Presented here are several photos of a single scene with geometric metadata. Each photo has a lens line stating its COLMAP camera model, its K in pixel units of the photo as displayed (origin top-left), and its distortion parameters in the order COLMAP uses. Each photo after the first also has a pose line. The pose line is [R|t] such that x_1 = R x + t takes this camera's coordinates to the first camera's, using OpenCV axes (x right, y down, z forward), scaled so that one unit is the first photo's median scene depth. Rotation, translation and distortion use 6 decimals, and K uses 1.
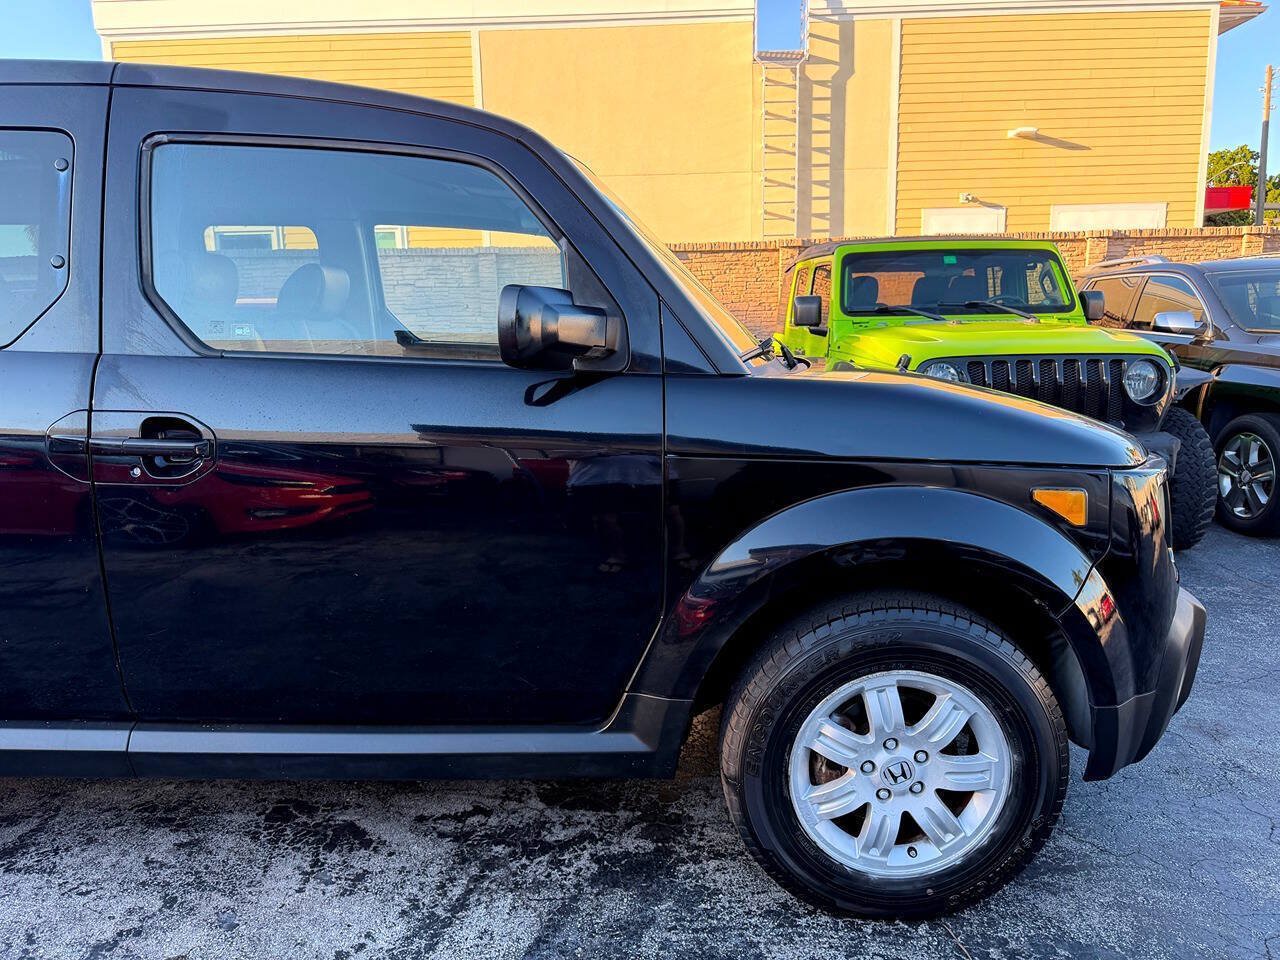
lens RADIAL K [[940.5, 0, 640.0], [0, 940.5, 480.0], [0, 0, 1]] dist [0.047129, -0.064841]
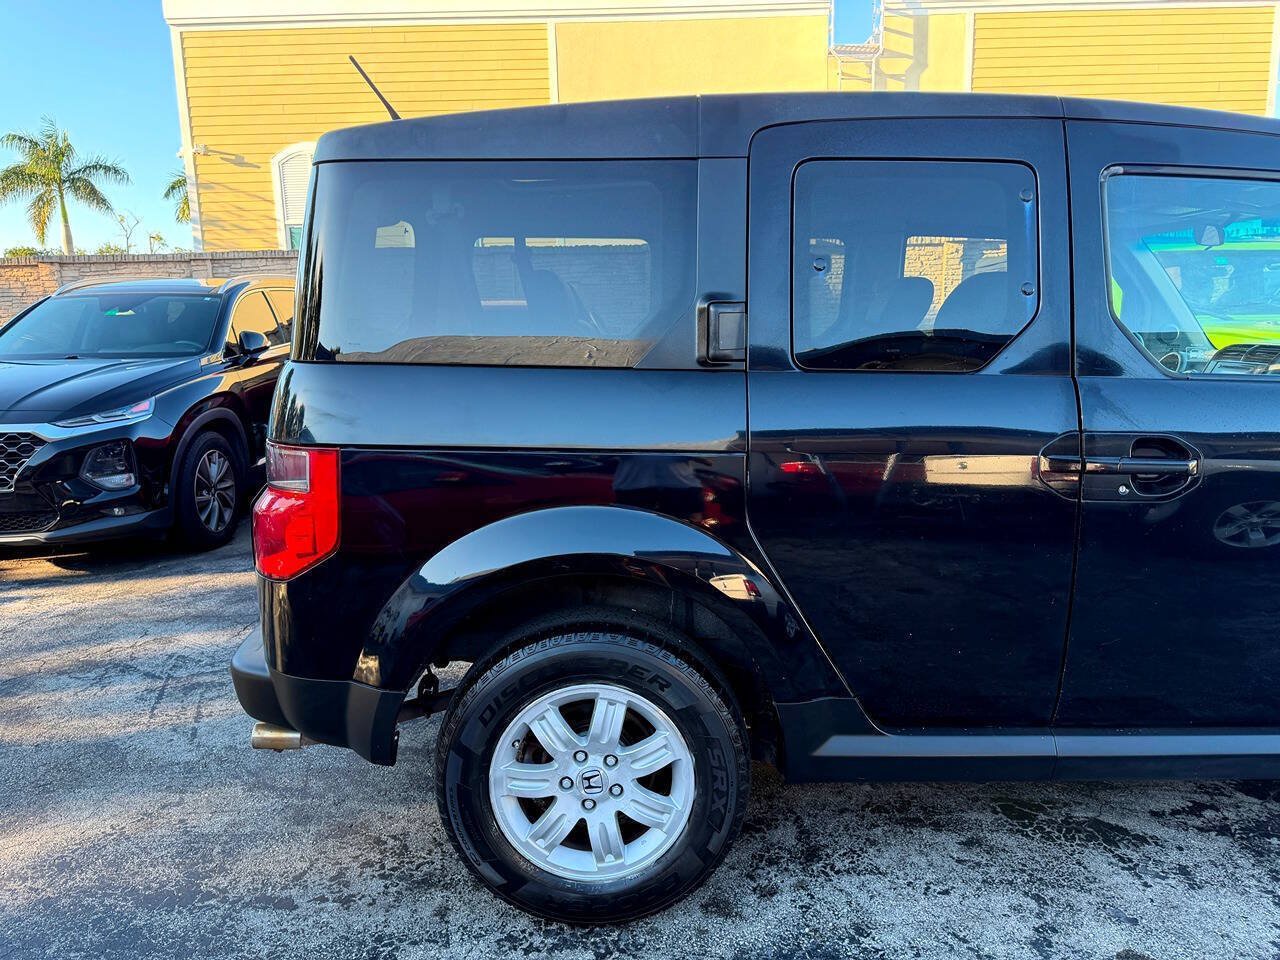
lens RADIAL K [[940.5, 0, 640.0], [0, 940.5, 480.0], [0, 0, 1]] dist [0.047129, -0.064841]
pose [[0.999519, -0.008495, 0.029814, -0.842302], [0.008181, 0.999910, 0.010643, -0.026817], [-0.029902, -0.010394, 0.999499, -0.022506]]
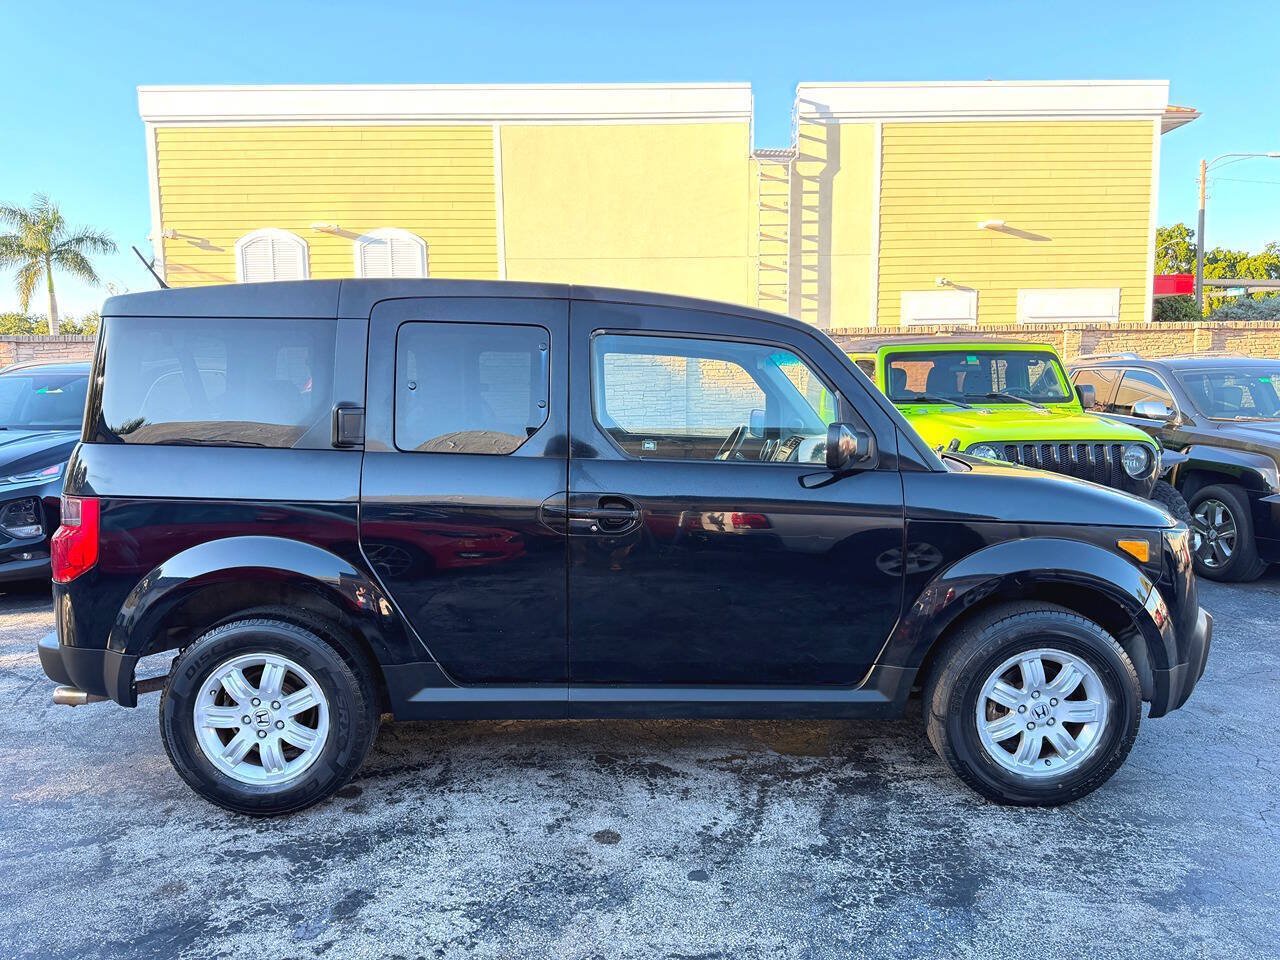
lens RADIAL K [[940.5, 0, 640.0], [0, 940.5, 480.0], [0, 0, 1]] dist [0.047129, -0.064841]
pose [[0.999034, 0.004032, 0.043757, -0.401061], [-0.001329, 0.998099, -0.061622, 0.006333], [-0.043922, 0.061505, 0.997140, -0.516387]]
